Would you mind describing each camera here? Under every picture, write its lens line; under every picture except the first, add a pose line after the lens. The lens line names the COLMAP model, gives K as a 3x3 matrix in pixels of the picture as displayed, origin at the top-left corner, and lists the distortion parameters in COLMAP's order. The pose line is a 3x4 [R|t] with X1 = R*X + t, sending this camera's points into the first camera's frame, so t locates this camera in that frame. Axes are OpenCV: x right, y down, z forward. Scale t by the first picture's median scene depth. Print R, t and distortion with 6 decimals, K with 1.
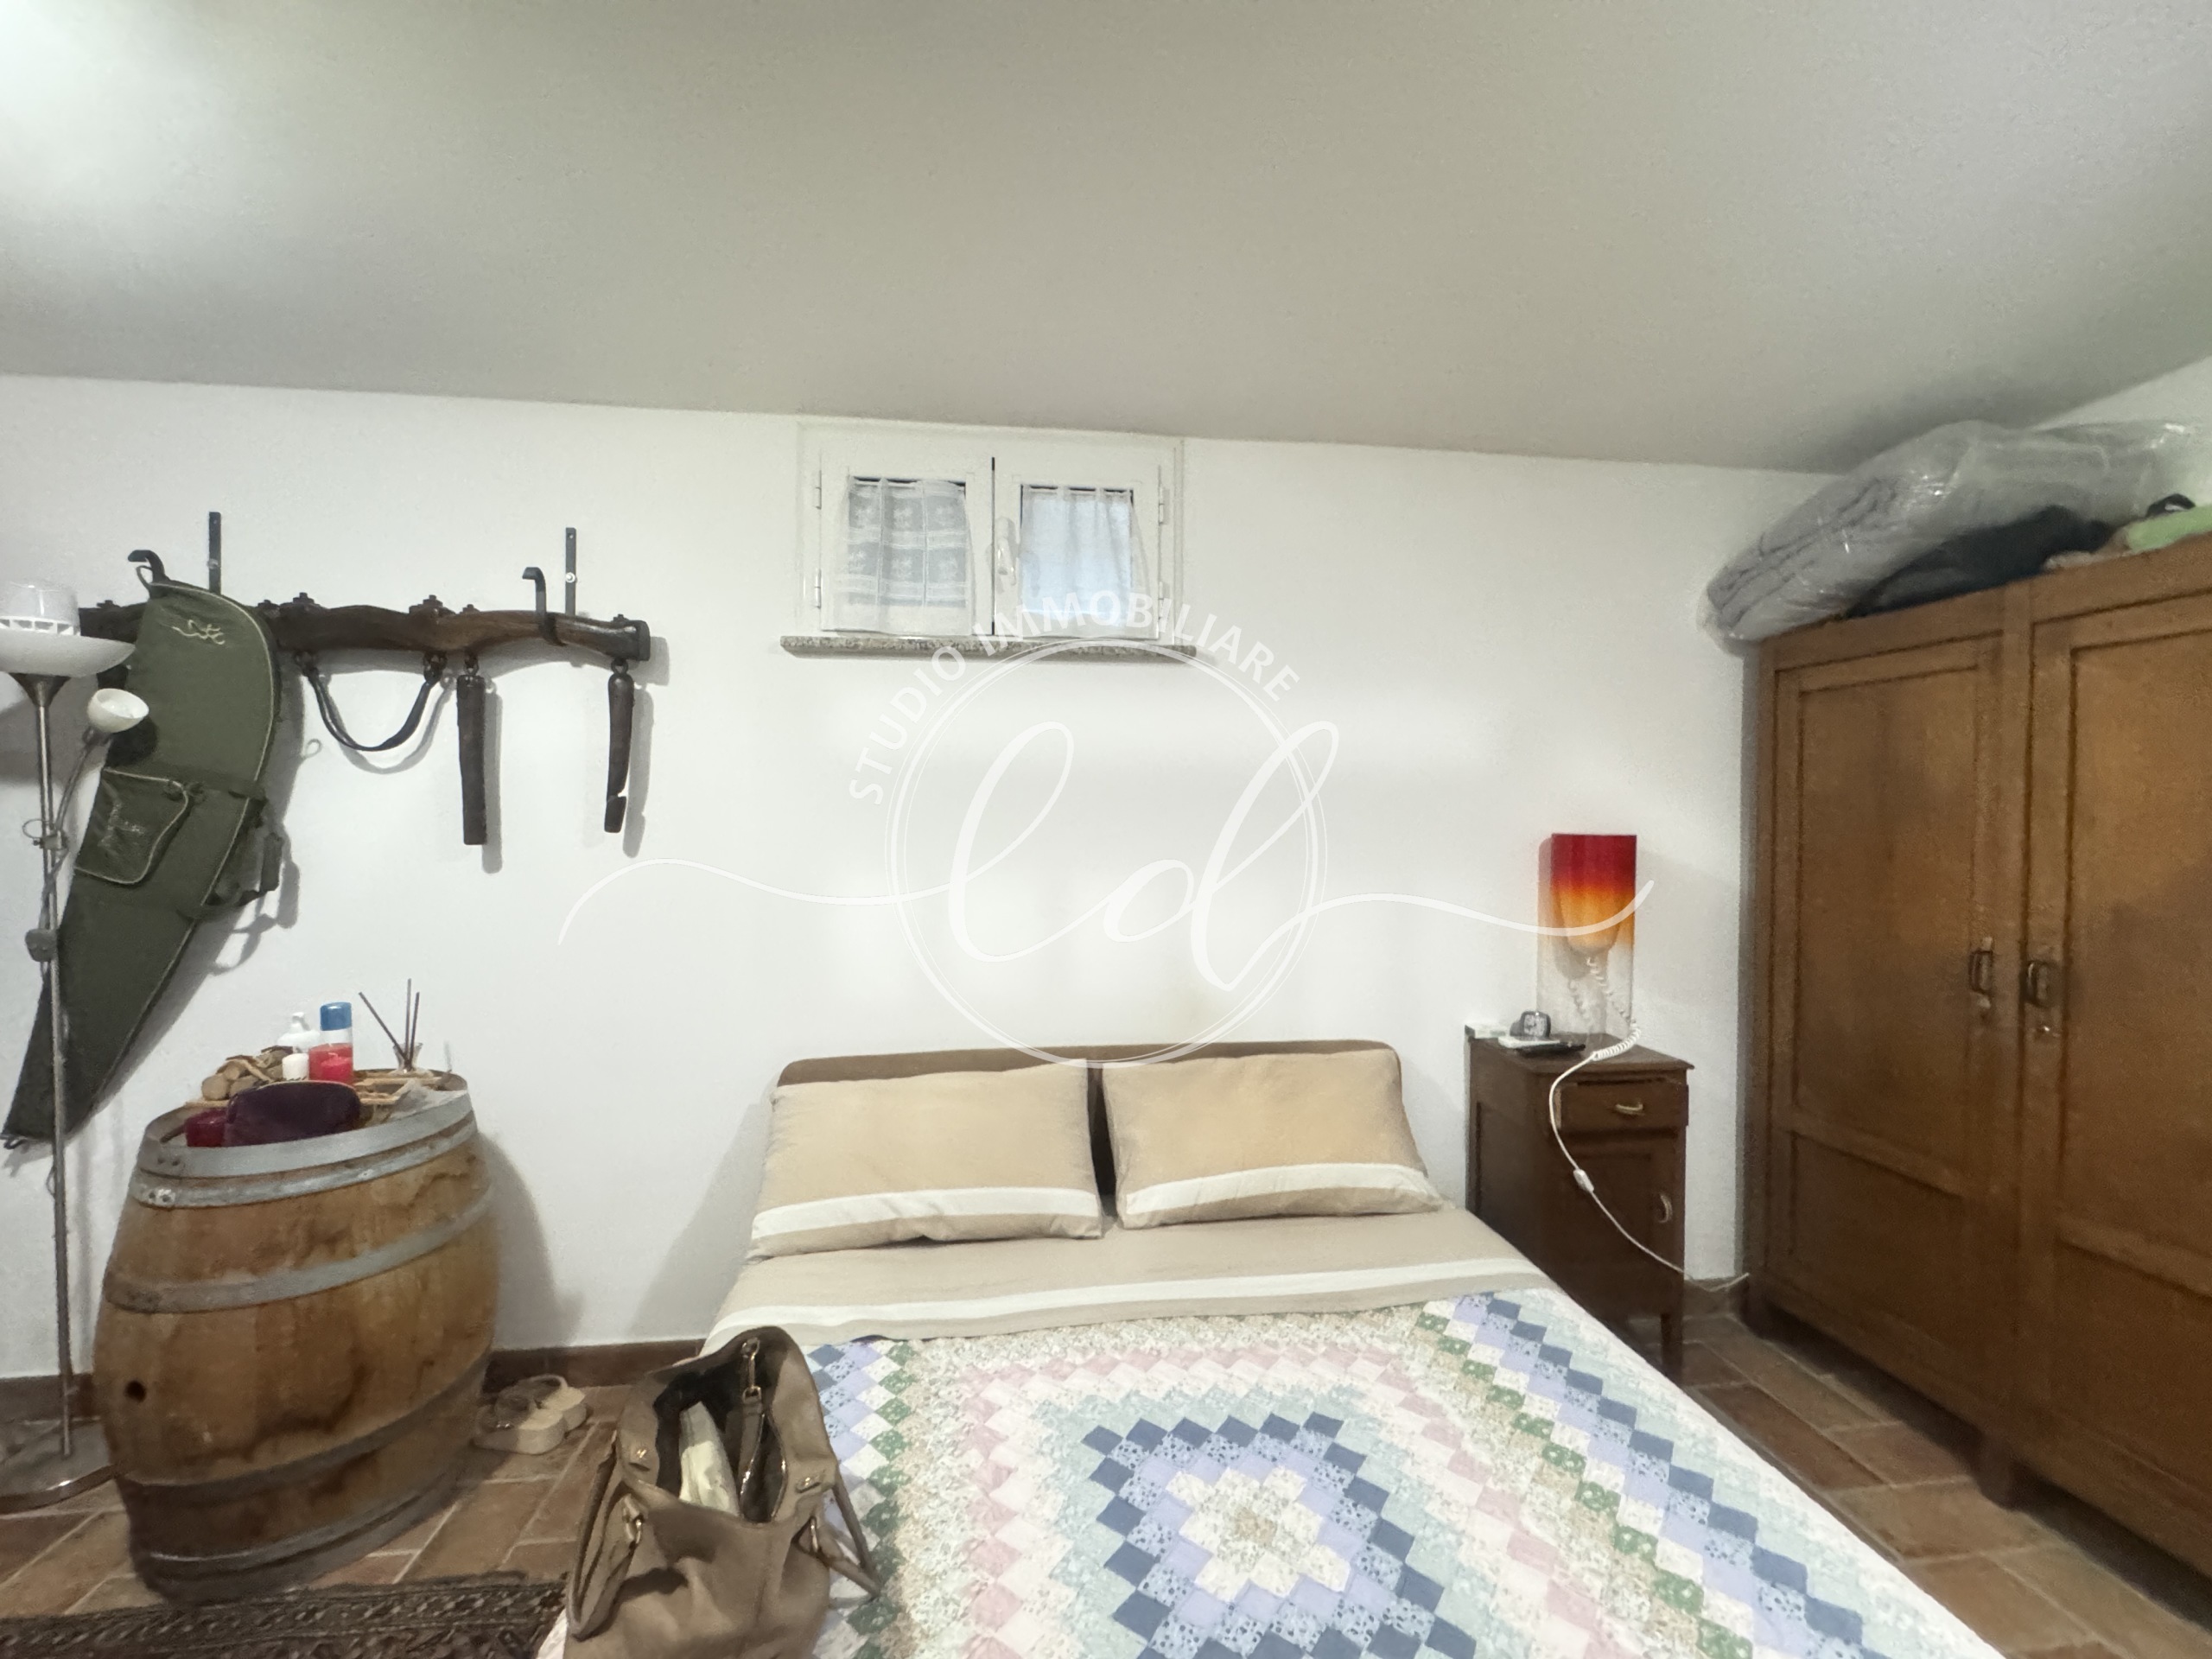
lens RADIAL K [[890.0, 0, 1101.1], [0, 890.0, 827.8], [0, 0, 1]] dist [-0.005110, 0.000983]
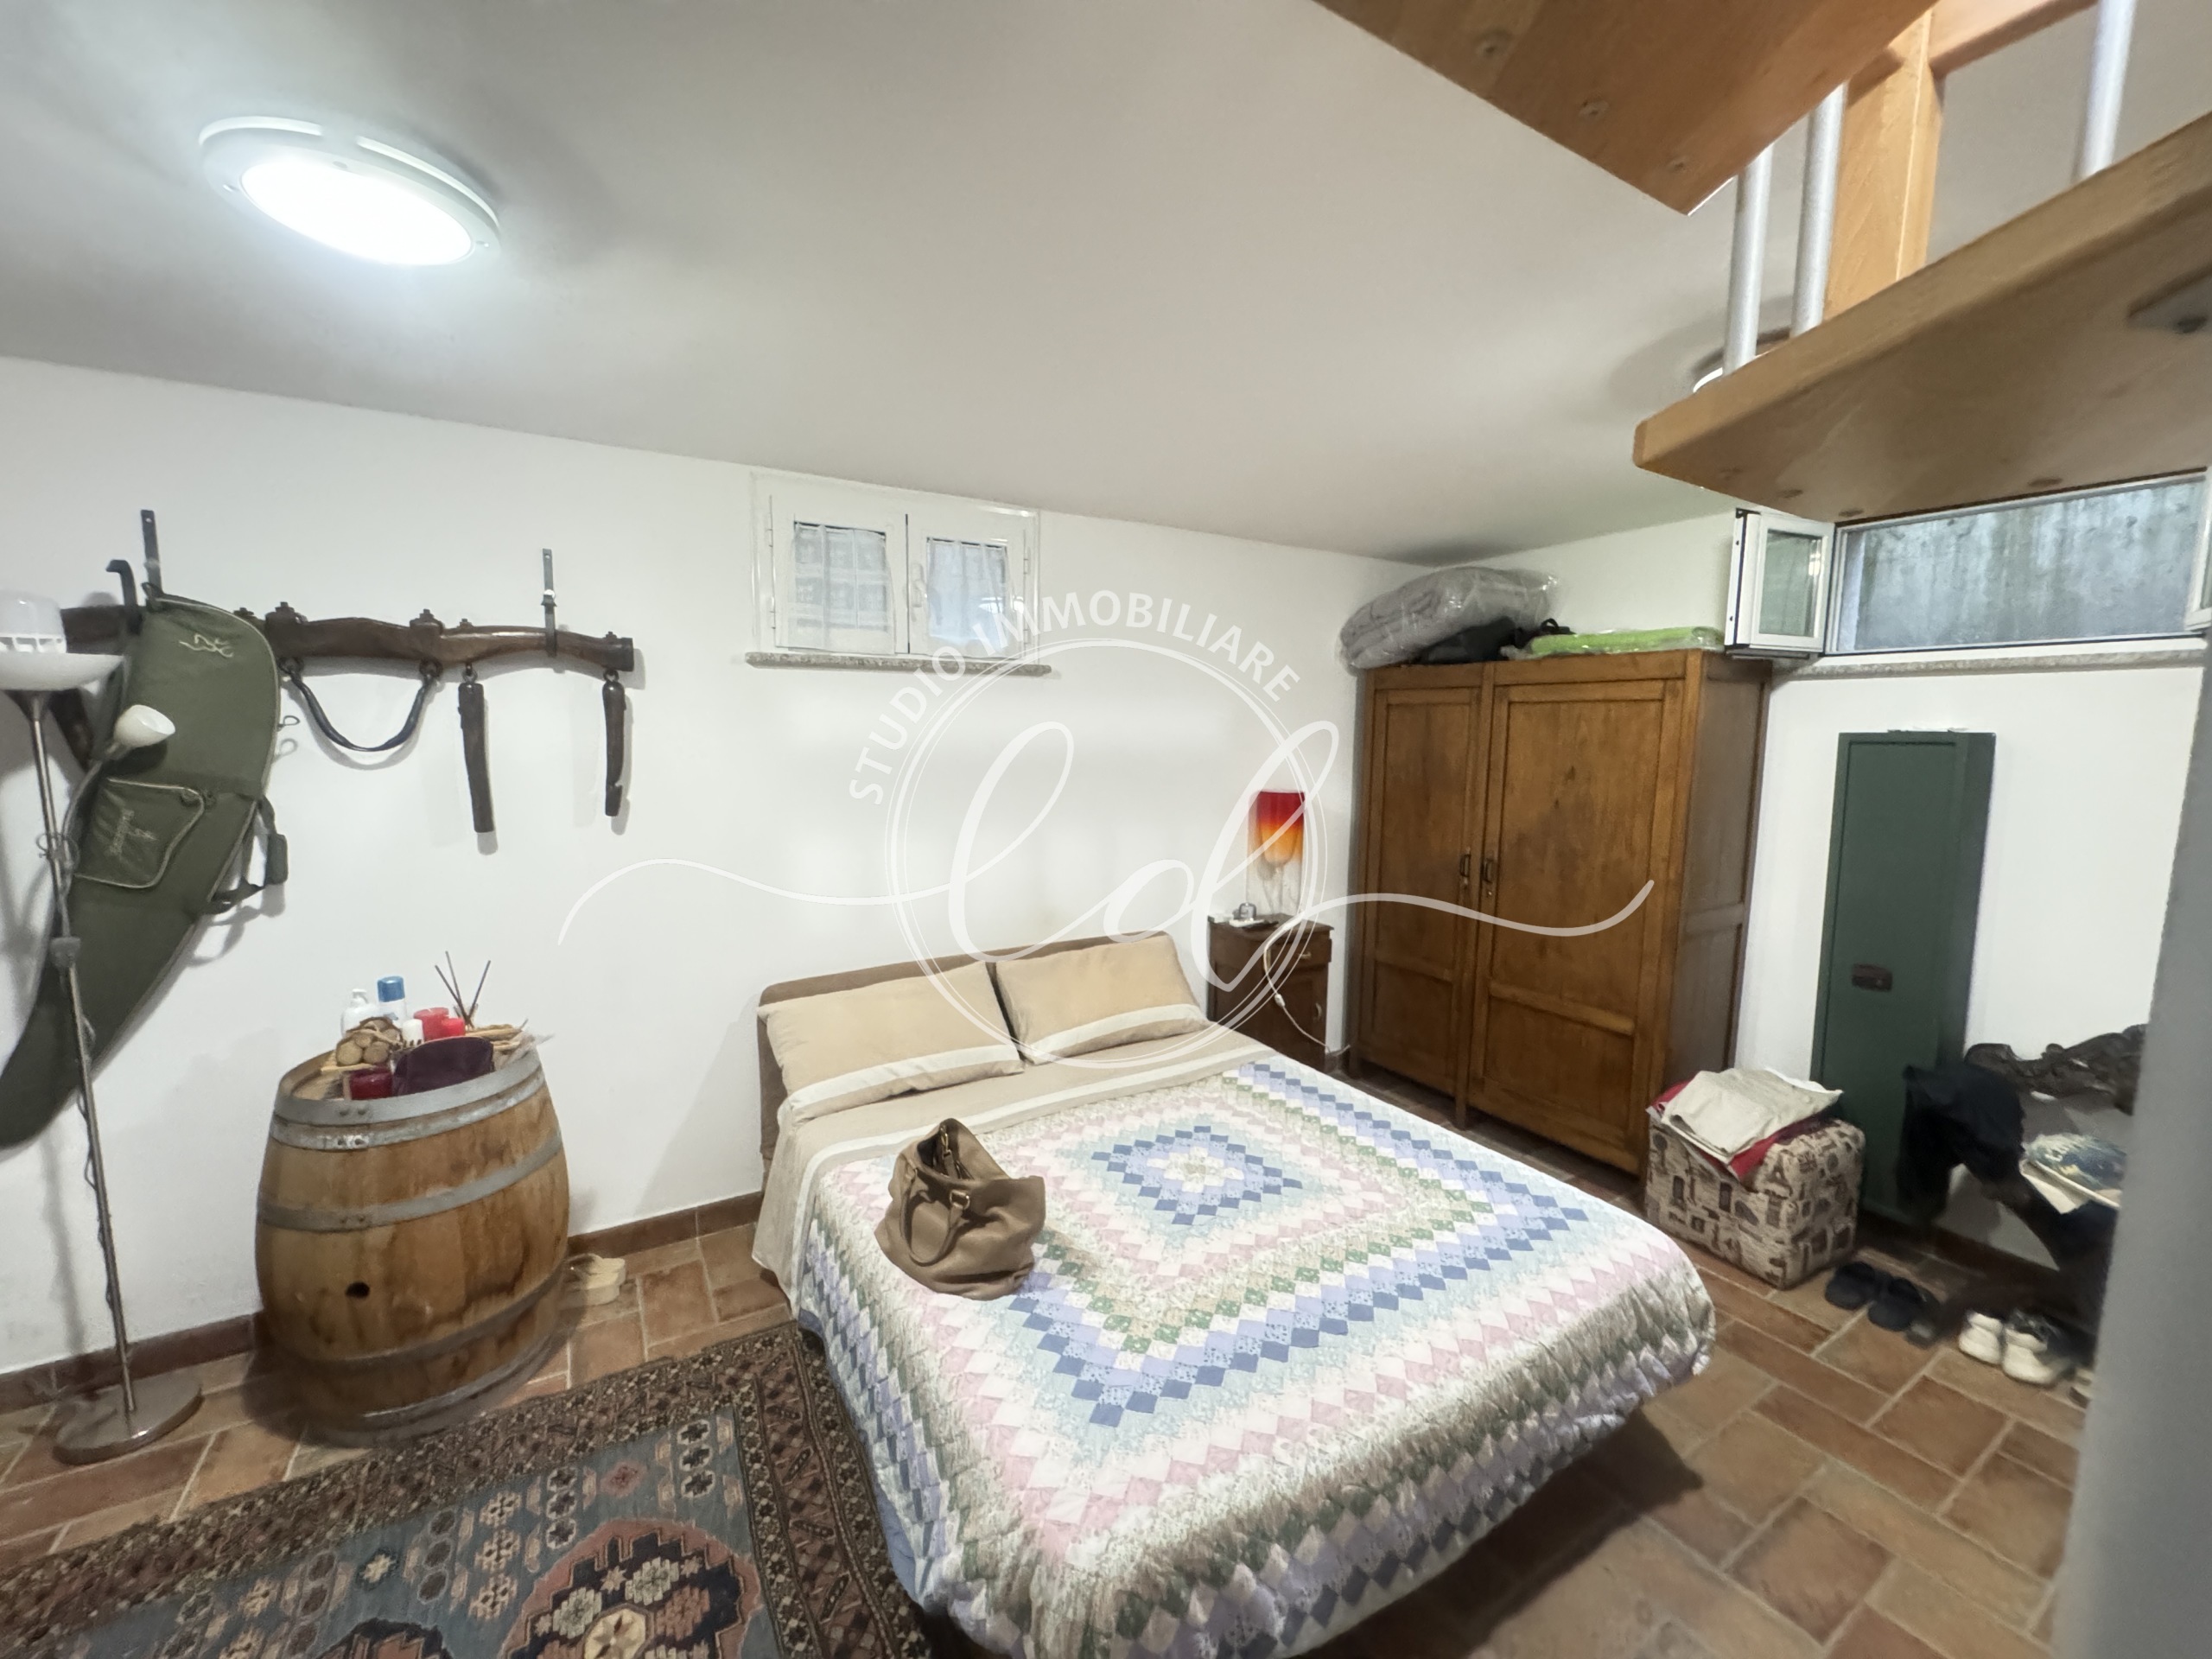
lens RADIAL K [[890.0, 0, 1105.1], [0, 890.0, 833.1], [0, 0, 1]] dist [-0.005110, 0.000983]
pose [[0.911778, -0.045045, 0.408207, -0.477872], [-0.000484, 0.993848, 0.110751, -0.115553], [-0.410684, -0.101178, 0.906146, -0.398128]]
